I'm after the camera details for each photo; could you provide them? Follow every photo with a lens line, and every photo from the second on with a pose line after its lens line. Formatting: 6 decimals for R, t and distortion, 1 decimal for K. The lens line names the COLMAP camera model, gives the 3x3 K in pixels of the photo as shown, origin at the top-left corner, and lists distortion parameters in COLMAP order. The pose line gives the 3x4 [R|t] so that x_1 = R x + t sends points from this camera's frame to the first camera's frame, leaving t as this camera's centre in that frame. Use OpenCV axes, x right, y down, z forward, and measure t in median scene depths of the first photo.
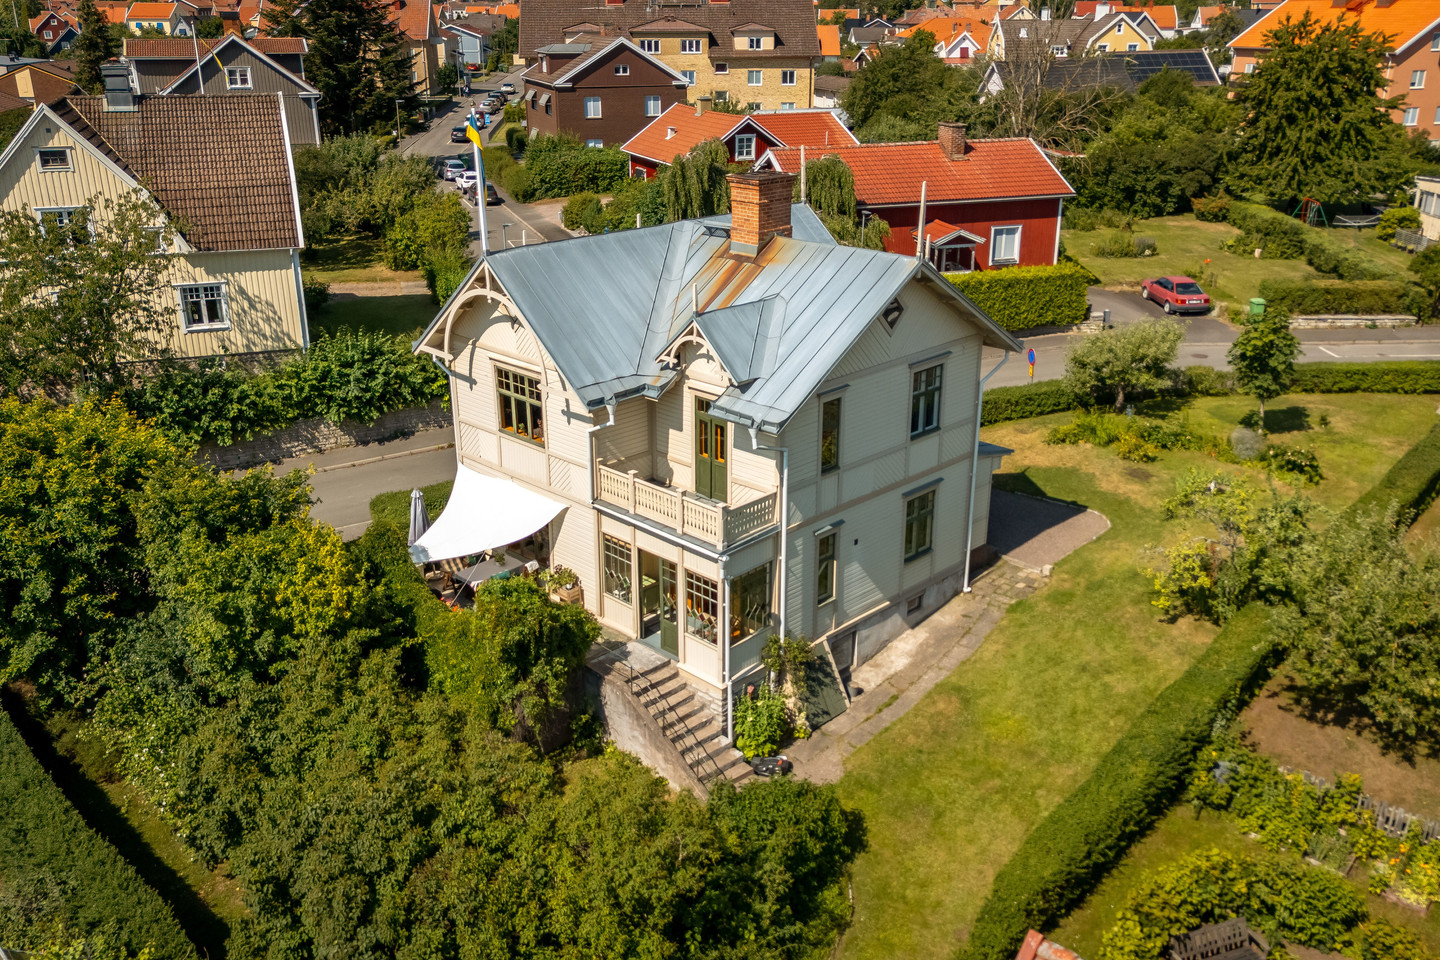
lens RADIAL K [[1252.9, 0, 723.0], [0, 1252.9, 477.9], [0, 0, 1]] dist [0.082191, -0.068853]
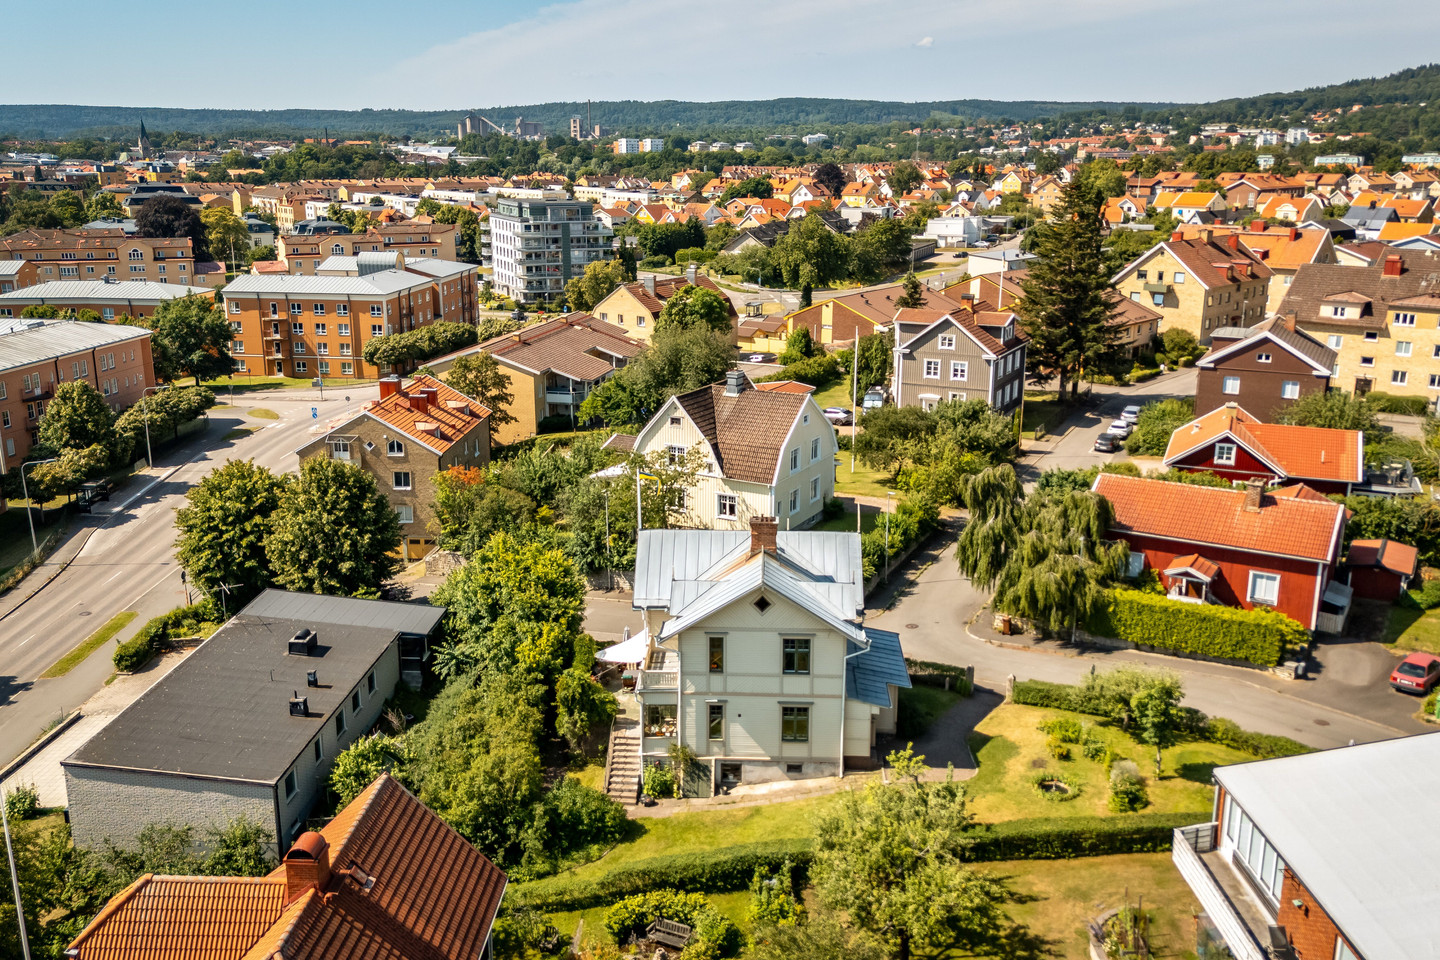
lens RADIAL K [[1252.9, 0, 723.0], [0, 1252.9, 477.9], [0, 0, 1]] dist [0.082191, -0.068853]
pose [[0.672774, 0.193495, -0.714097, 1.212366], [-0.265142, 0.964141, 0.011450, -0.274163], [0.690706, 0.181634, 0.699953, -0.371806]]
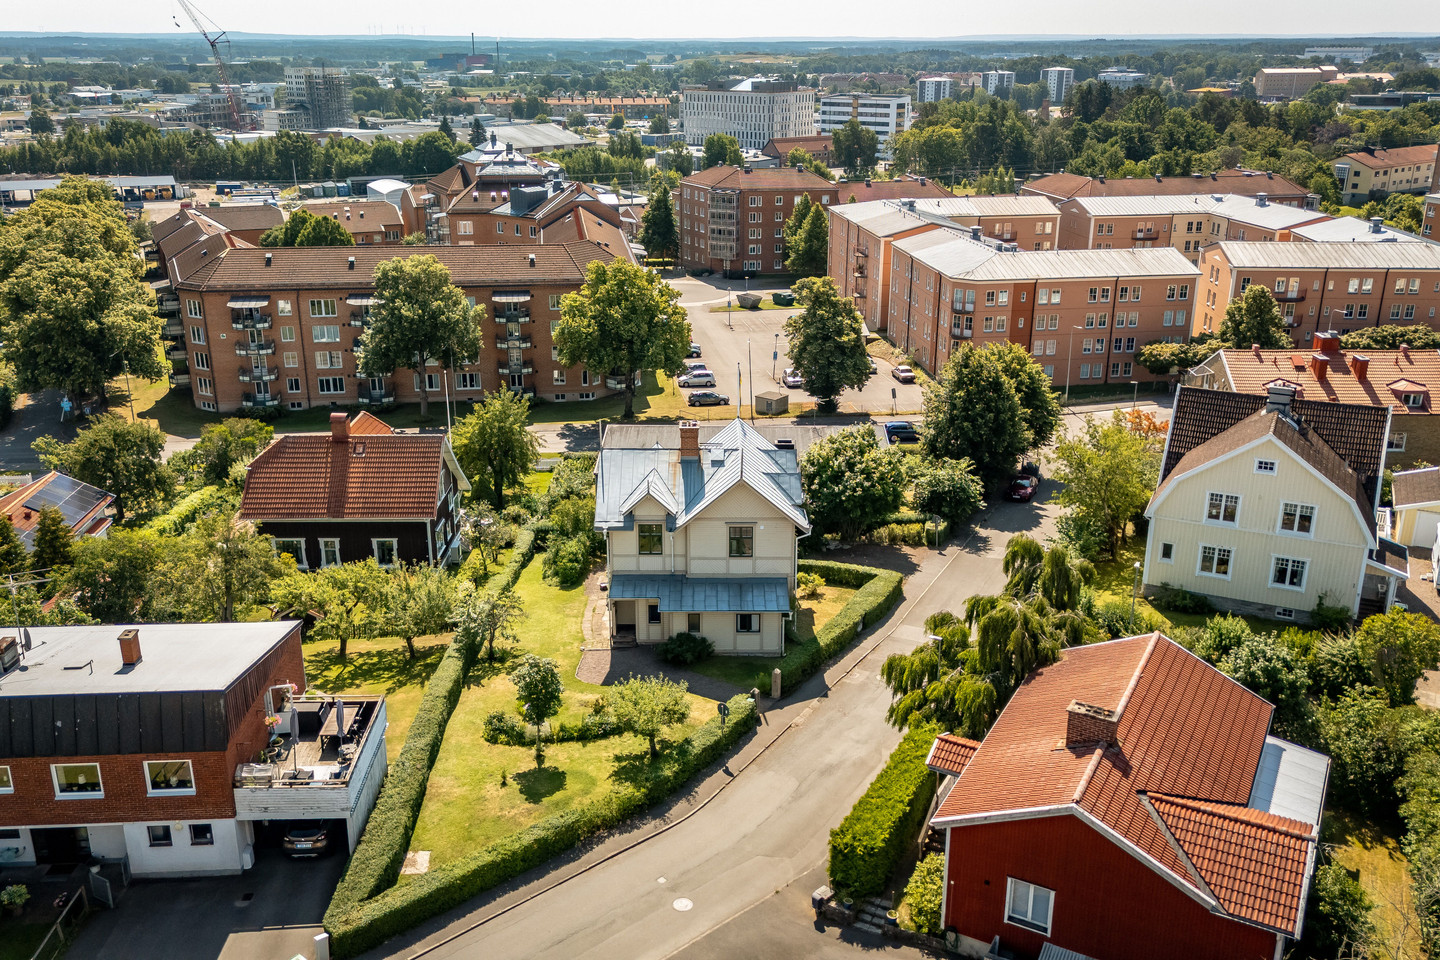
lens RADIAL K [[1252.9, 0, 723.0], [0, 1252.9, 477.9], [0, 0, 1]] dist [0.082191, -0.068853]
pose [[-0.711722, 0.231538, -0.663206, 1.310533], [-0.246608, 0.801670, 0.544527, -1.228131], [0.657751, 0.551103, -0.513467, 1.976769]]
